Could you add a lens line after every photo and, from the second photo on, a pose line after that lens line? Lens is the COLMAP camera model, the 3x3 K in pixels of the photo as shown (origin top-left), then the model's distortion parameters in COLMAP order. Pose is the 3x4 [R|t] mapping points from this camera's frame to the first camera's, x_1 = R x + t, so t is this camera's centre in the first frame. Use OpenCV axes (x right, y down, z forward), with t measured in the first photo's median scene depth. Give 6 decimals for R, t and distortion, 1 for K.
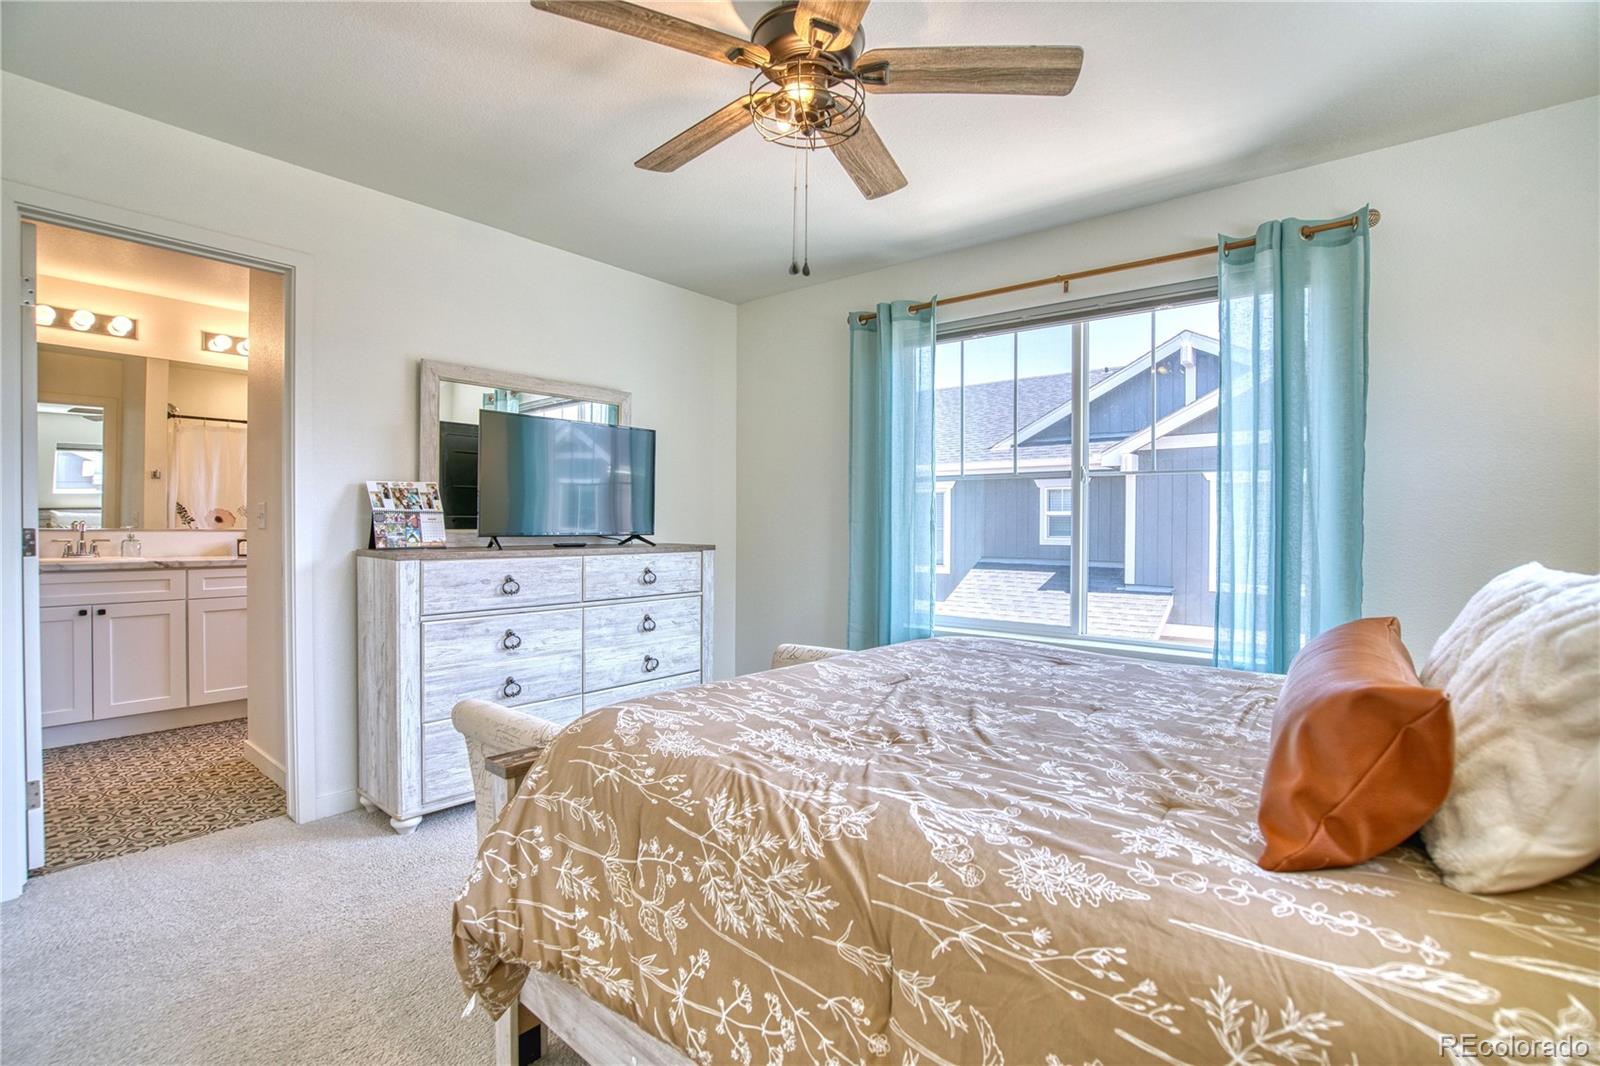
lens RADIAL K [[747.0, 0, 808.7], [0, 747.0, 529.9], [0, 0, 1]] dist [-0.037270, 0.009049]
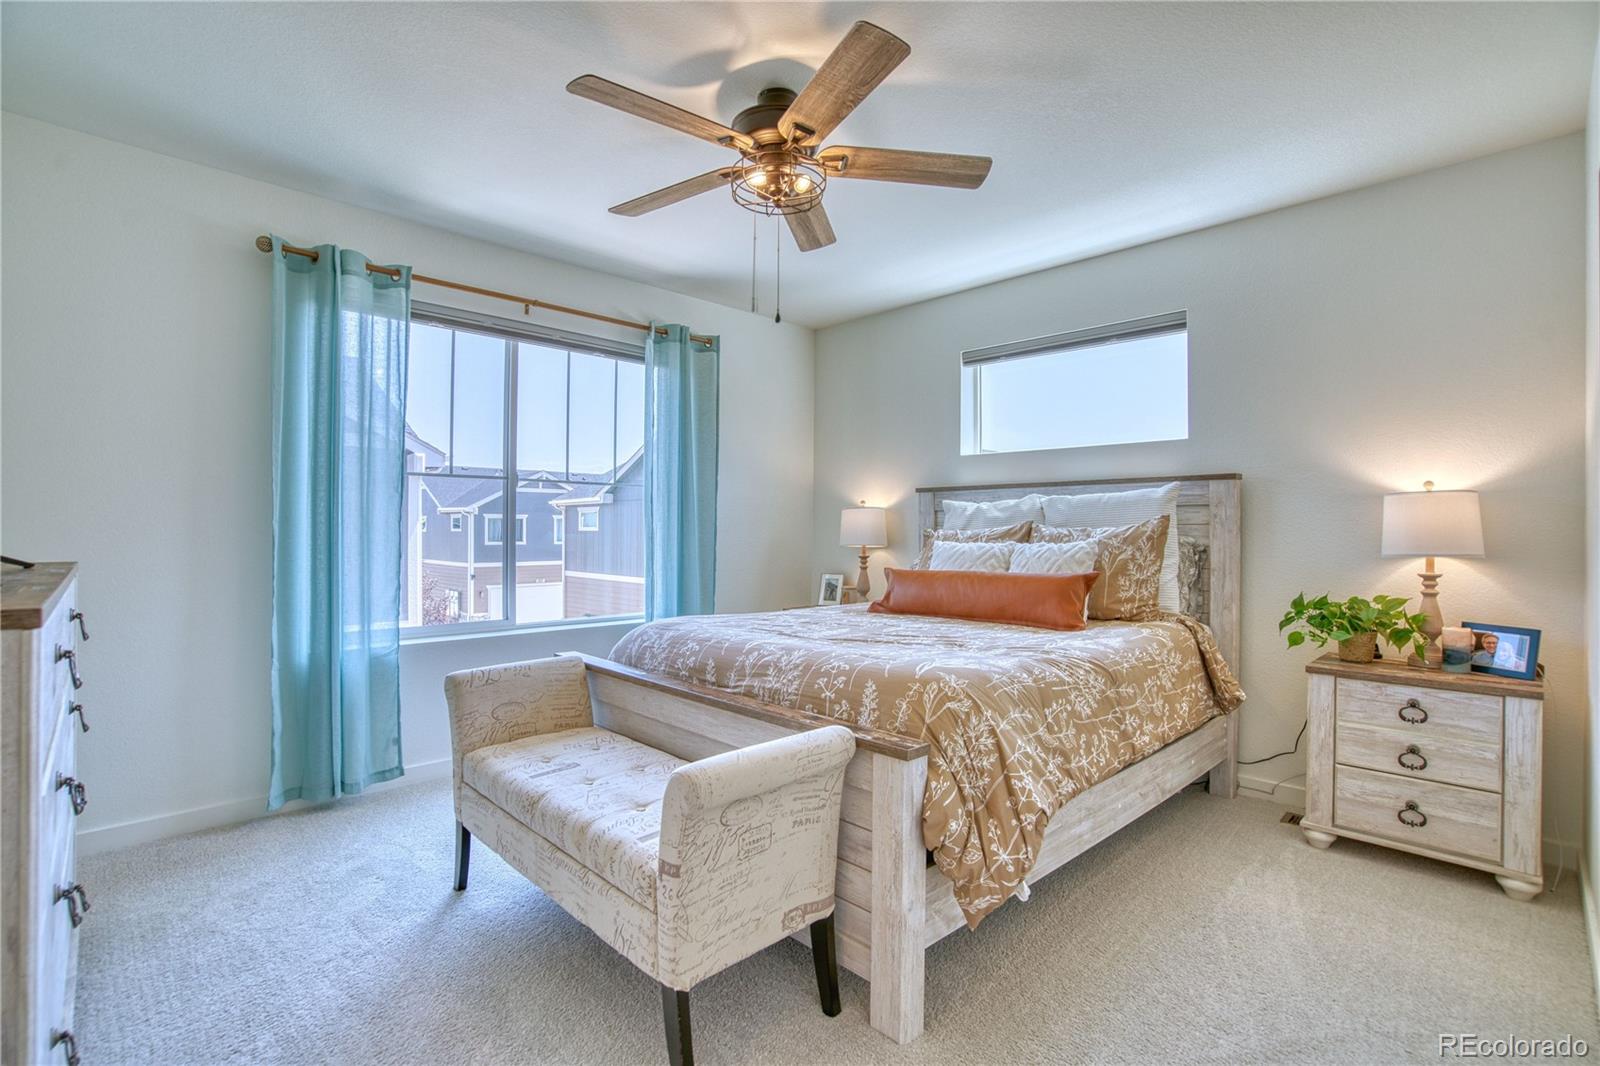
lens RADIAL K [[747.0, 0, 789.0], [0, 747.0, 523.2], [0, 0, 1]] dist [-0.037270, 0.009049]
pose [[0.109604, -0.001340, 0.993974, -0.716325], [0.008806, 0.999961, 0.000377, -0.006570], [-0.993936, 0.008711, 0.109612, 0.500910]]
